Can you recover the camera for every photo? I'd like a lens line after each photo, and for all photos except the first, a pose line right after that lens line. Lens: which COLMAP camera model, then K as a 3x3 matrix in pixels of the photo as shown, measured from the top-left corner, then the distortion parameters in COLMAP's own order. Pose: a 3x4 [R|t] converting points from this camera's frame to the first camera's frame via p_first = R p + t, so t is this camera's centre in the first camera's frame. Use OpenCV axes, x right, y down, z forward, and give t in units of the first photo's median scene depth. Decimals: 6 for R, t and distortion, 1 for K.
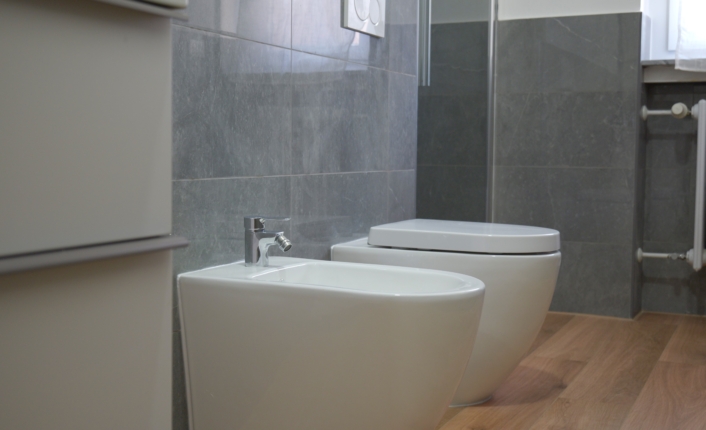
lens RADIAL K [[896.0, 0, 352.8], [0, 896.0, 215.2], [0, 0, 1]] dist [-0.029039, 0.000000]
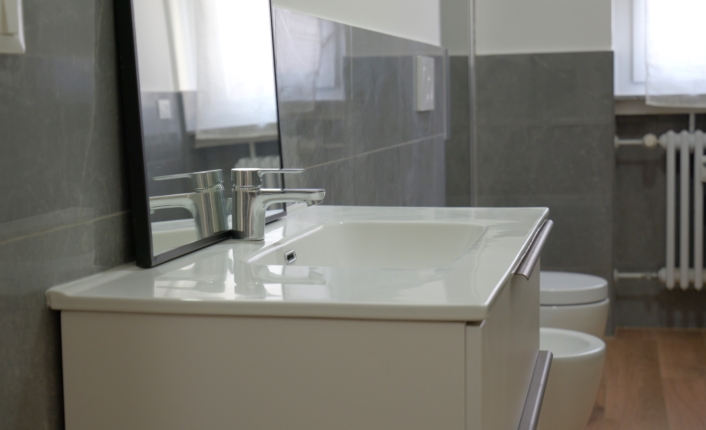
lens RADIAL K [[1197.6, 0, 353.1], [0, 1197.6, 214.9], [0, 0, 1]] dist [-0.037418, 0.000000]
pose [[0.975516, -0.051985, 0.213694, -0.287995], [0.045050, 0.998292, 0.037199, -0.096262], [-0.215263, -0.026661, 0.976192, -0.323285]]
